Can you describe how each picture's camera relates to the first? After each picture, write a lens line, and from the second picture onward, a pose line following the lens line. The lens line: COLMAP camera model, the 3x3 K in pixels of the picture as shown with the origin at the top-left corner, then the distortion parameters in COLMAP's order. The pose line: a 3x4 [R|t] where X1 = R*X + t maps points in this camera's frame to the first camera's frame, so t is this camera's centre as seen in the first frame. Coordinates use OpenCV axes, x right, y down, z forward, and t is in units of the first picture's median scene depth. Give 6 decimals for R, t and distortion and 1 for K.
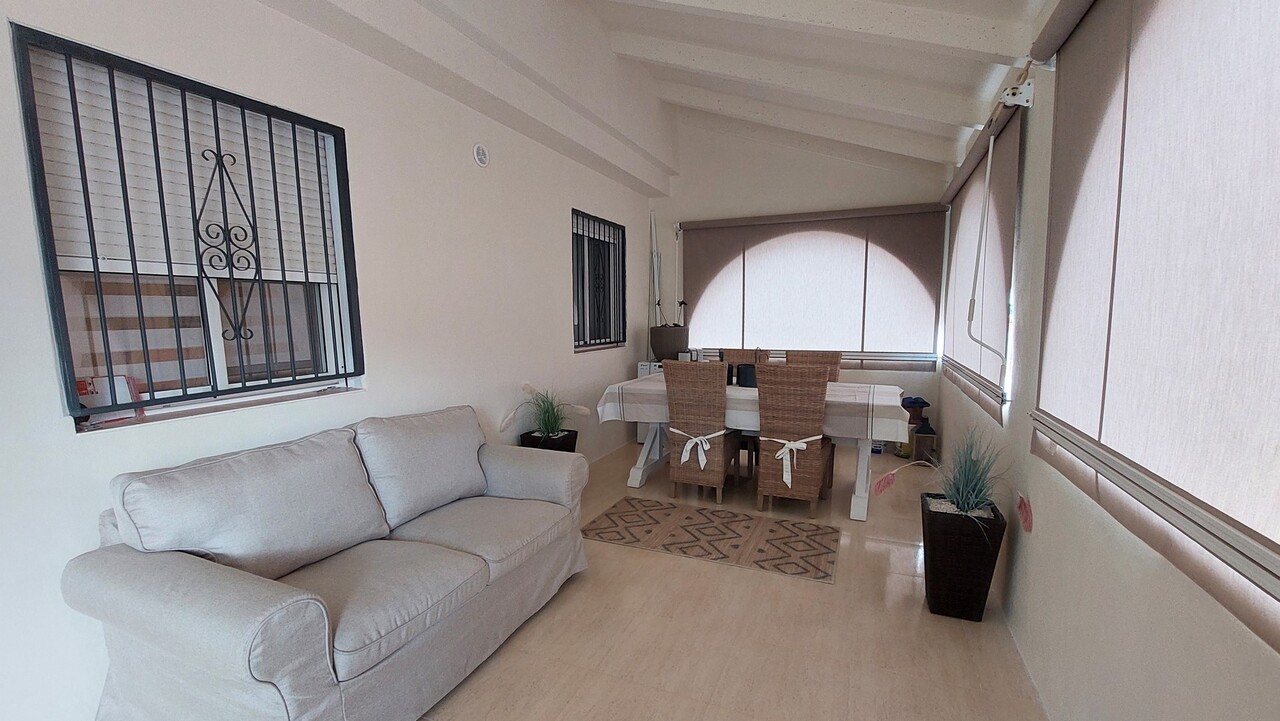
lens RADIAL K [[577.2, 0, 639.2], [0, 577.2, 395.6], [0, 0, 1]] dist [-0.014613, -0.000143]
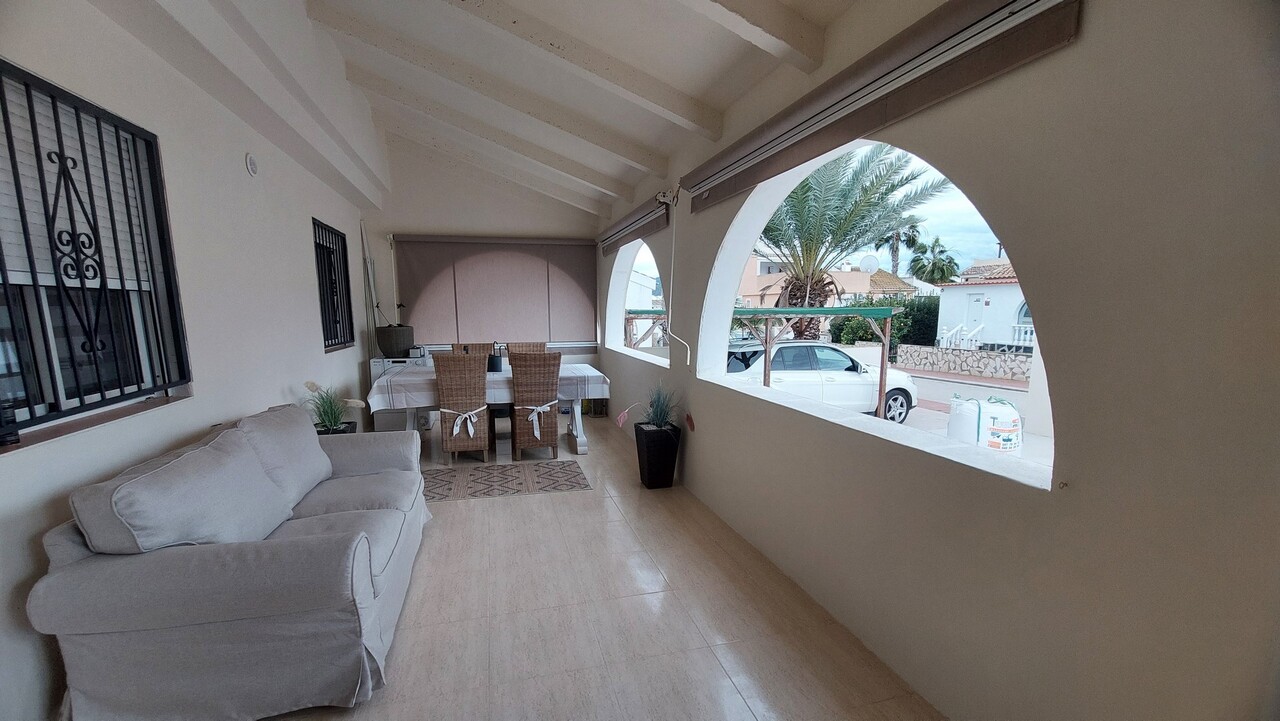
lens RADIAL K [[536.3, 0, 654.5], [0, 536.3, 392.3], [0, 0, 1]] dist [-0.012637, -0.000105]
pose [[0.750607, -0.097868, 0.653461, -0.370872], [0.088808, 0.994939, 0.047000, 0.007132], [-0.654754, 0.022754, 0.755499, -0.179564]]
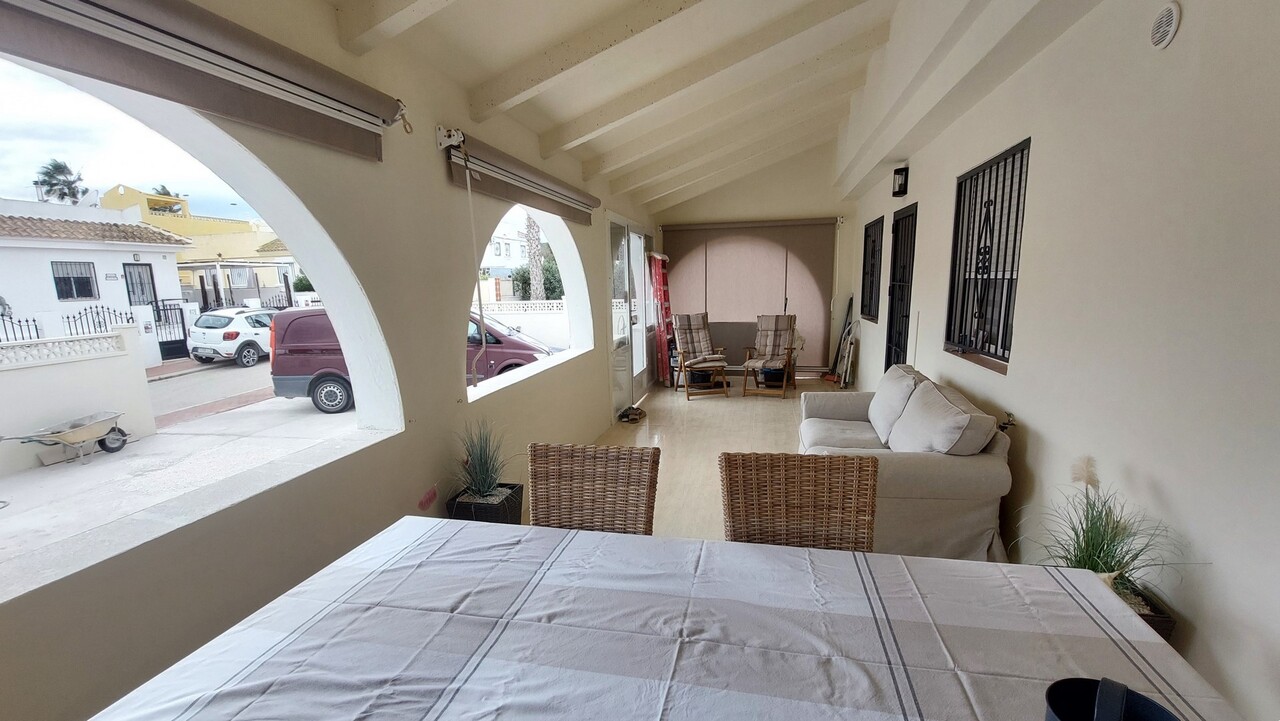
lens RADIAL K [[577.2, 0, 639.2], [0, 577.2, 395.6], [0, 0, 1]] dist [-0.014613, -0.000143]
pose [[-0.978798, 0.079109, -0.188936, 0.326943], [0.012661, 0.944010, 0.329673, -0.269370], [0.204438, 0.320291, -0.924997, 1.458057]]
